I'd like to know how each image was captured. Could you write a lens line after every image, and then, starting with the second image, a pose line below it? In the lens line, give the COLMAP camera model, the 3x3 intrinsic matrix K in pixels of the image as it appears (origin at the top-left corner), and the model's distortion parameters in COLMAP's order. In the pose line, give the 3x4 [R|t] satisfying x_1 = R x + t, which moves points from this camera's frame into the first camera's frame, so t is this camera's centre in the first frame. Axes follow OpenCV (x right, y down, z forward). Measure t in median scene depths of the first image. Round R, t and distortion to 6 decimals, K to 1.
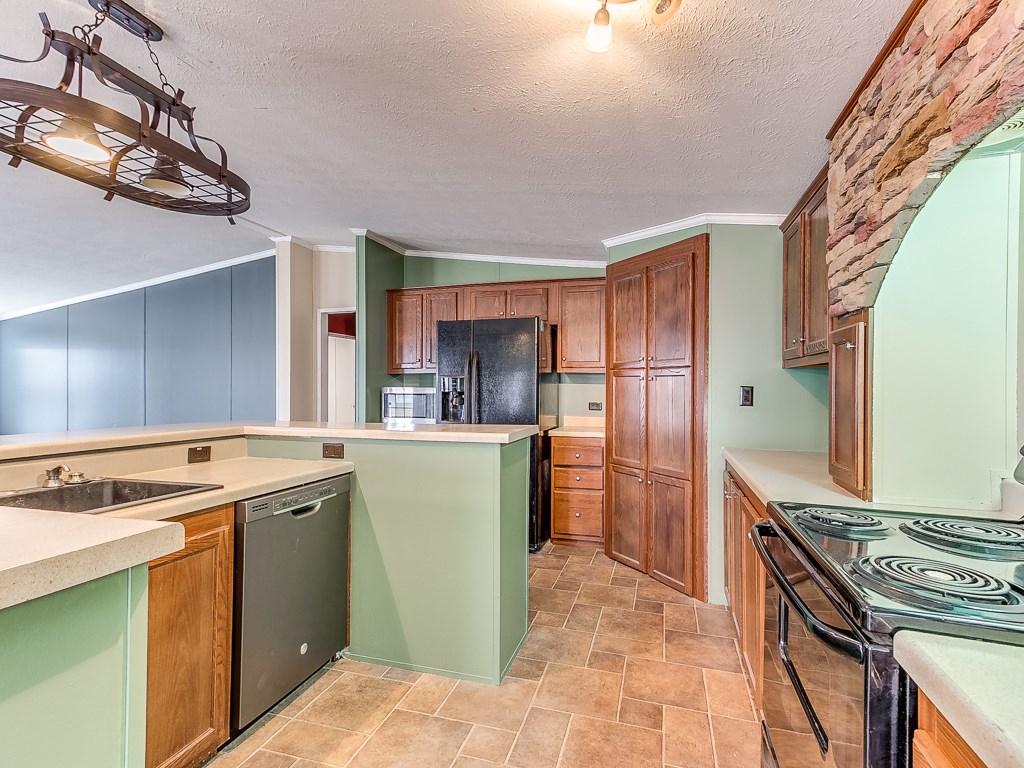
lens RADIAL K [[523.8, 0, 504.9], [0, 523.8, 385.9], [0, 0, 1]] dist [0.031457, -0.002579]
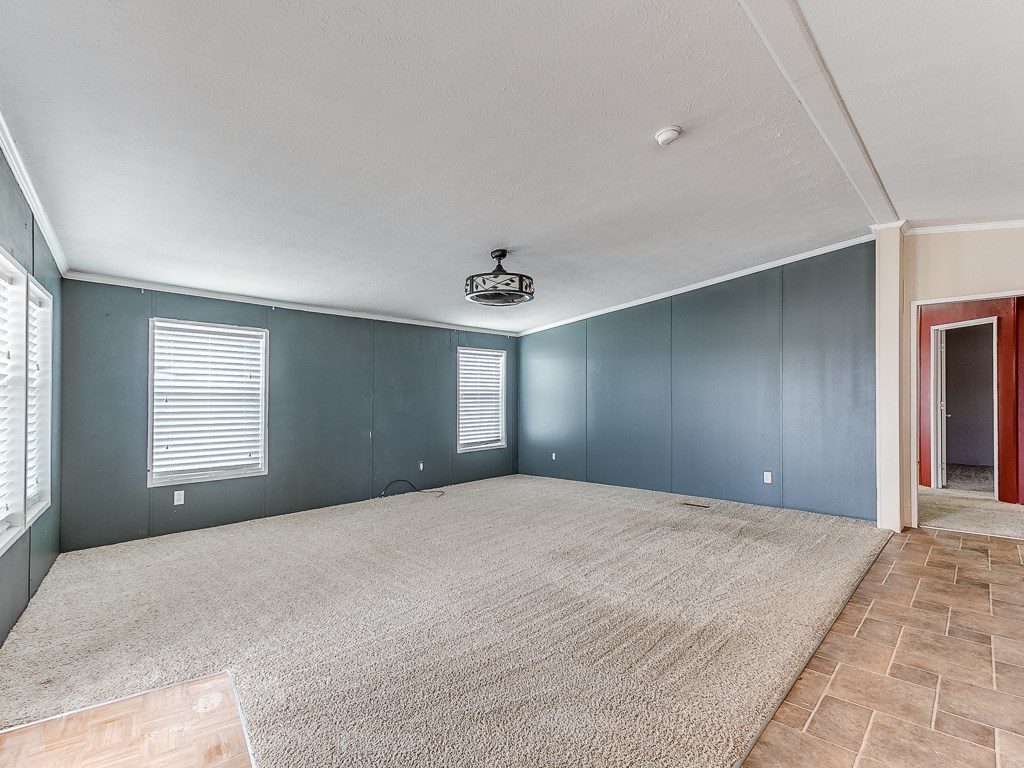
lens RADIAL K [[523.8, 0, 504.7], [0, 523.8, 391.4], [0, 0, 1]] dist [0.031457, -0.002579]
pose [[0.909160, -0.001371, -0.416444, -0.862733], [-0.000658, 0.999989, -0.004727, 0.012080], [0.416446, 0.004572, 0.909149, -0.128697]]
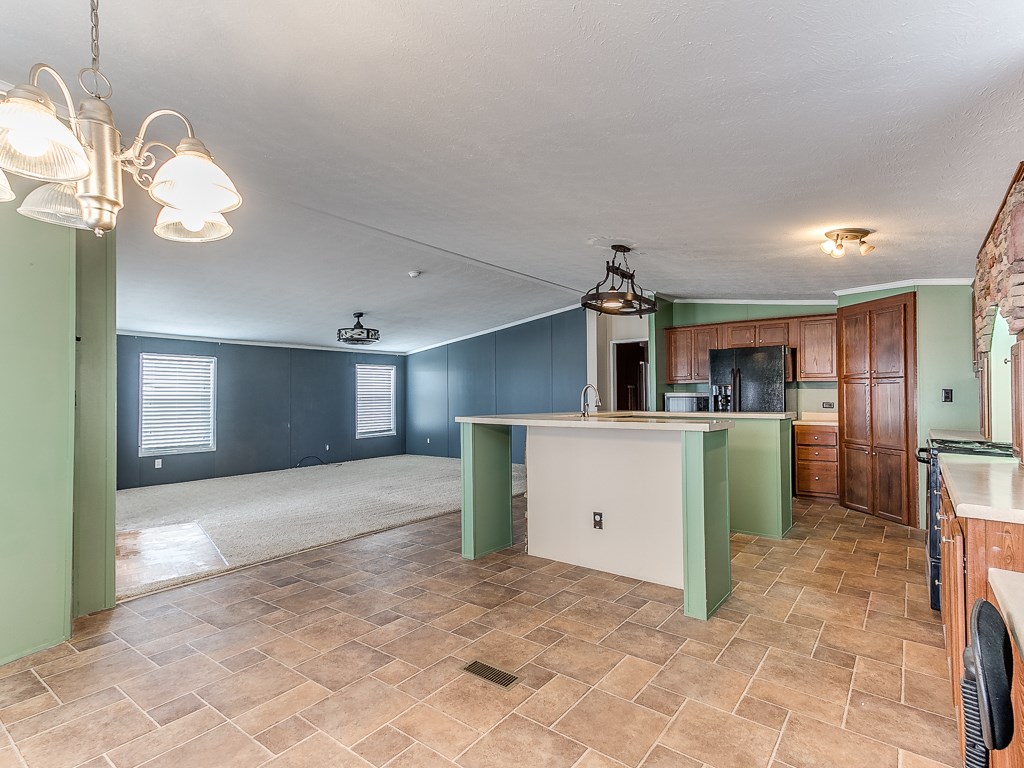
lens RADIAL K [[523.8, 0, 506.6], [0, 523.8, 386.1], [0, 0, 1]] dist [0.031457, -0.002579]
pose [[0.937061, -0.013042, -0.348923, -0.160866], [0.008065, 0.999844, -0.015713, 0.004292], [0.349073, 0.011910, 0.937020, -0.719800]]
